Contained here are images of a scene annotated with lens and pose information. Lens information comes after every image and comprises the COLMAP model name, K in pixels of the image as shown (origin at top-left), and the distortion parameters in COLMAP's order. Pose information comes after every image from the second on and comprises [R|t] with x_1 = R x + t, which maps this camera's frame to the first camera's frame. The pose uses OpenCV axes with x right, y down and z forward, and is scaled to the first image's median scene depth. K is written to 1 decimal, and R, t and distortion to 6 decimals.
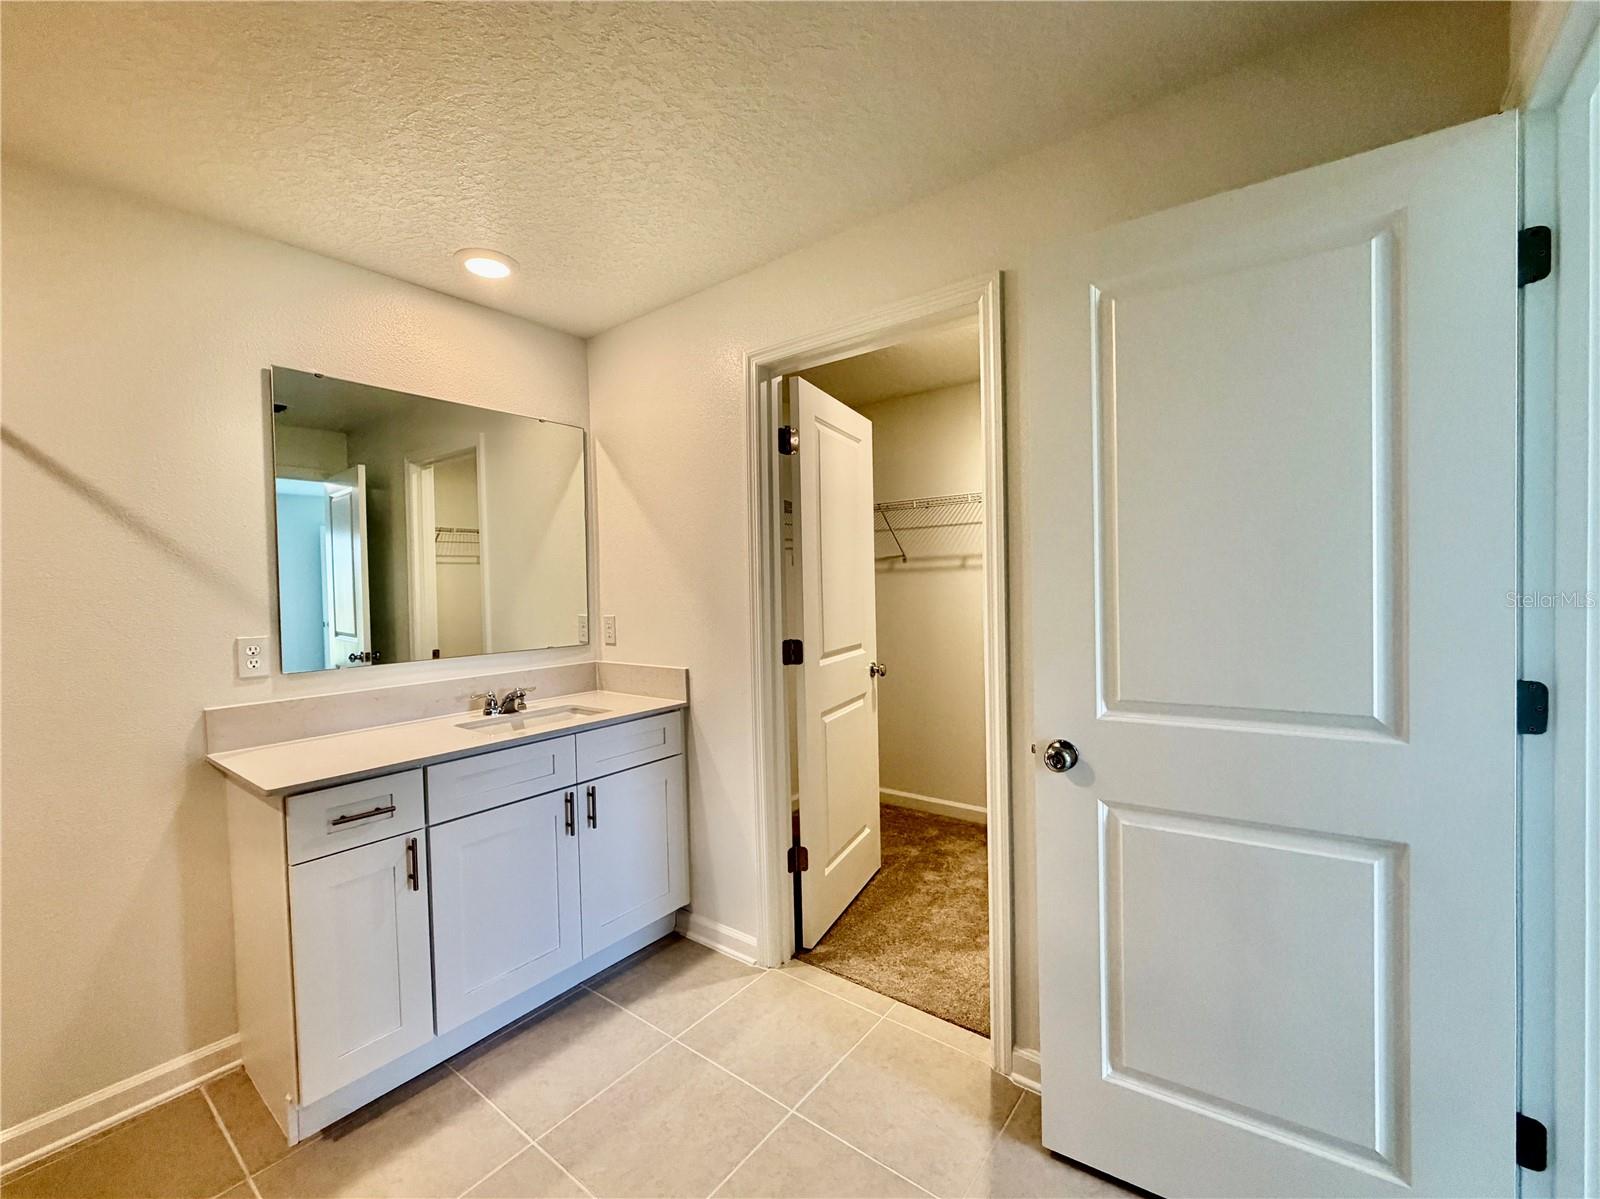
lens RADIAL K [[644.3, 0, 803.8], [0, 644.3, 604.5], [0, 0, 1]] dist [0.001557, -0.000228]
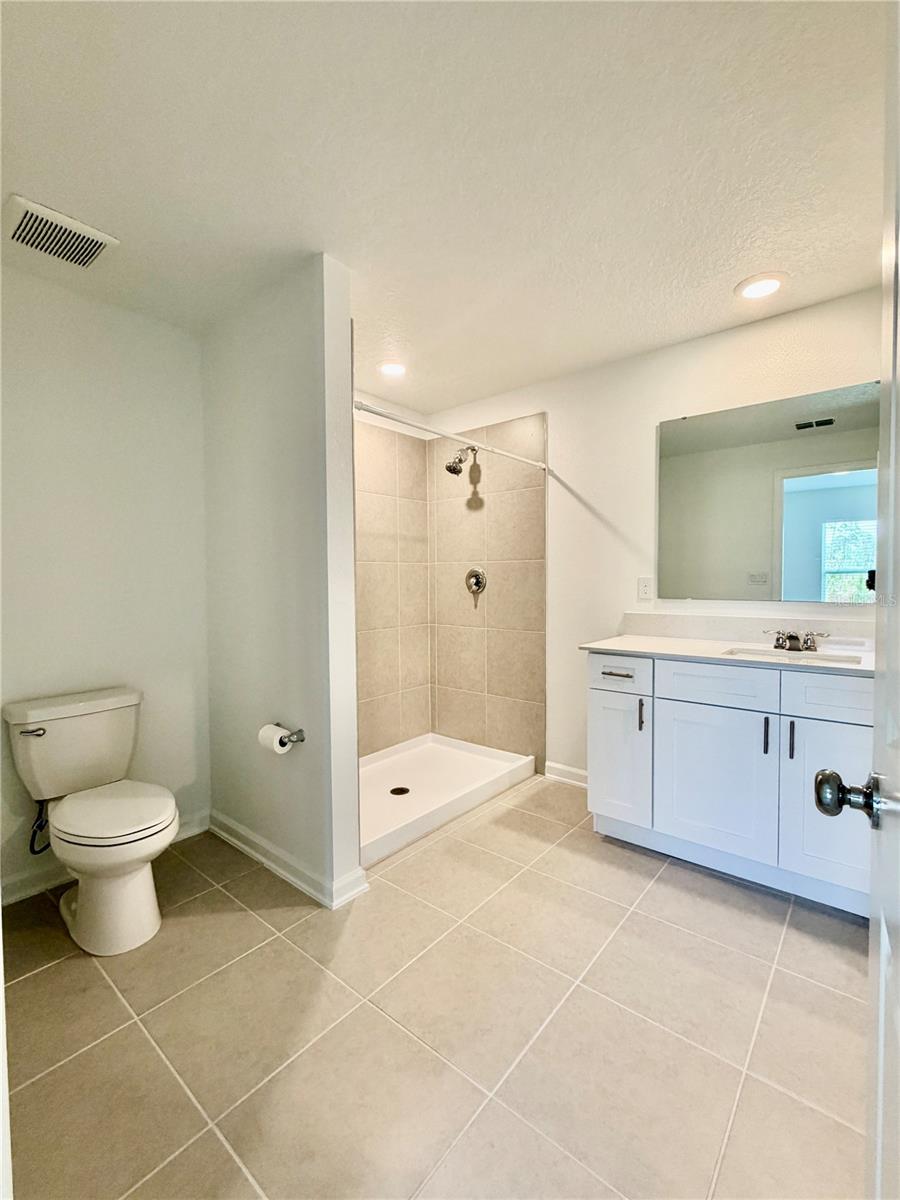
lens RADIAL K [[517.0, 0, 452.0], [0, 517.0, 596.6], [0, 0, 1]] dist [-0.001103, -0.000076]
pose [[-0.027134, 0.056359, -0.998042, 0.649506], [-0.019212, 0.998196, 0.056890, 0.034881], [0.999447, 0.020718, -0.026003, 0.504586]]
